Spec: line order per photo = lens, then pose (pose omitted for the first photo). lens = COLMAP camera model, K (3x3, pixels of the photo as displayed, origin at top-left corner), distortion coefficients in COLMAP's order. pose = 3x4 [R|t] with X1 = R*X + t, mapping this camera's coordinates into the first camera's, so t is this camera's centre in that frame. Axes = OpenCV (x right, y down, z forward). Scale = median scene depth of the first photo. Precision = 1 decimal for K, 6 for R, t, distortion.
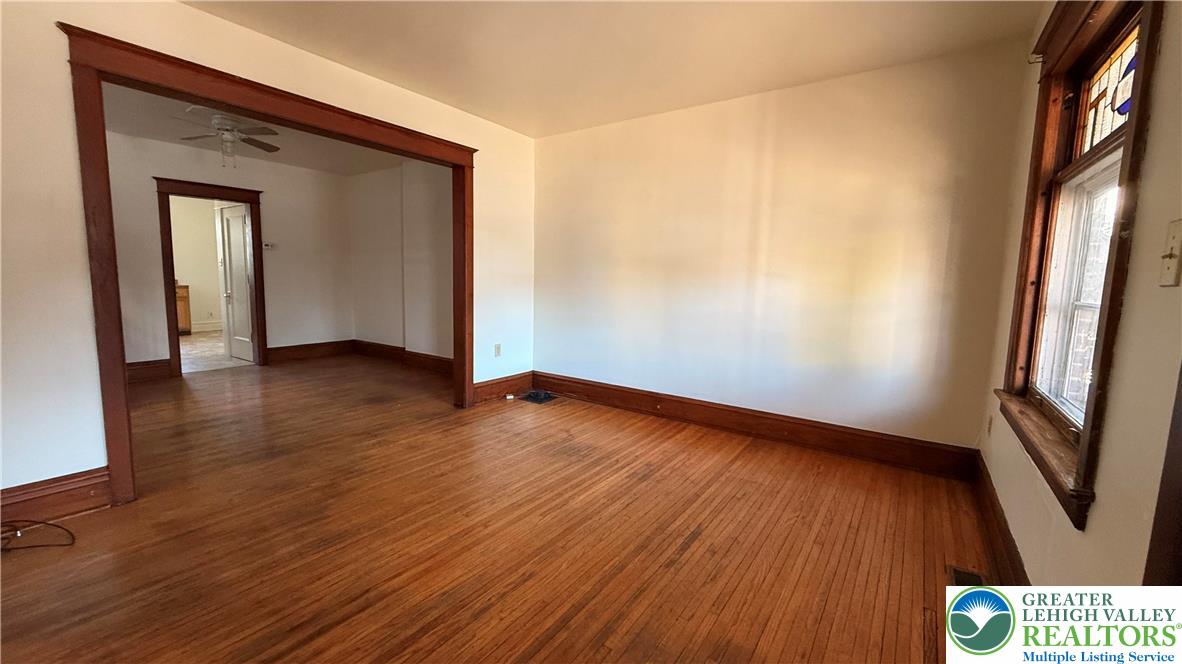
lens RADIAL K [[465.4, 0, 590.5], [0, 465.4, 329.2], [0, 0, 1]] dist [0.001644, -0.000430]
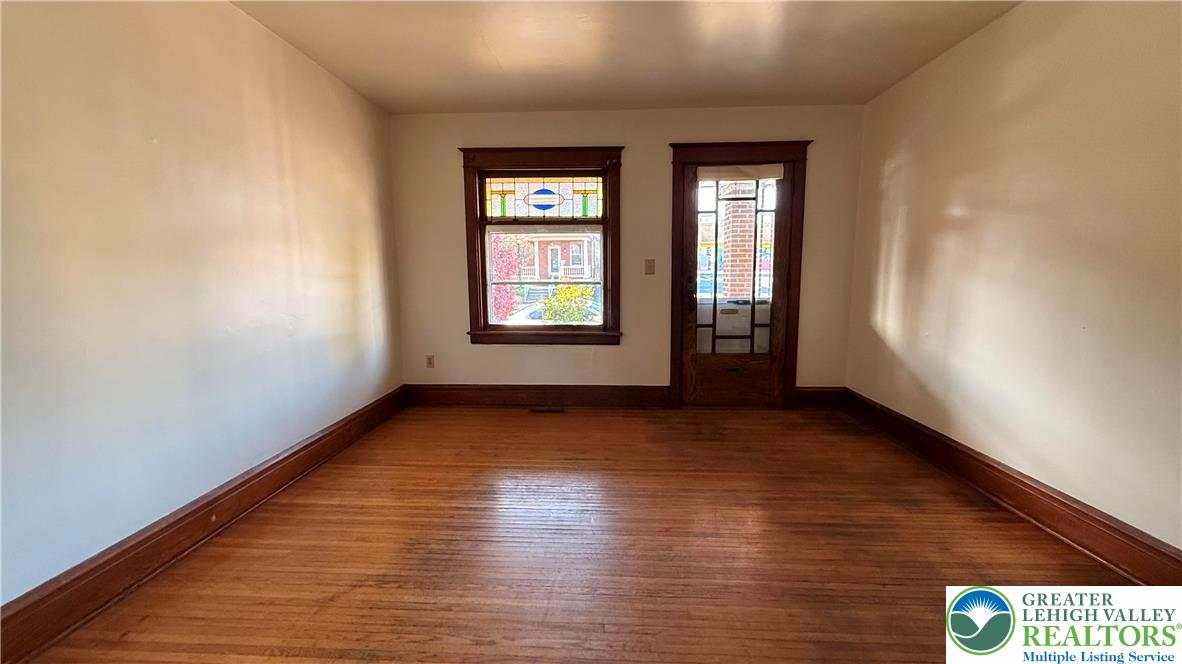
lens RADIAL K [[465.4, 0, 588.2], [0, 465.4, 329.0], [0, 0, 1]] dist [0.001644, -0.000430]
pose [[-0.534184, -0.122450, 0.836453, -0.718265], [0.085777, 0.976496, 0.197731, -0.163640], [-0.841005, 0.177373, -0.511125, 1.235611]]
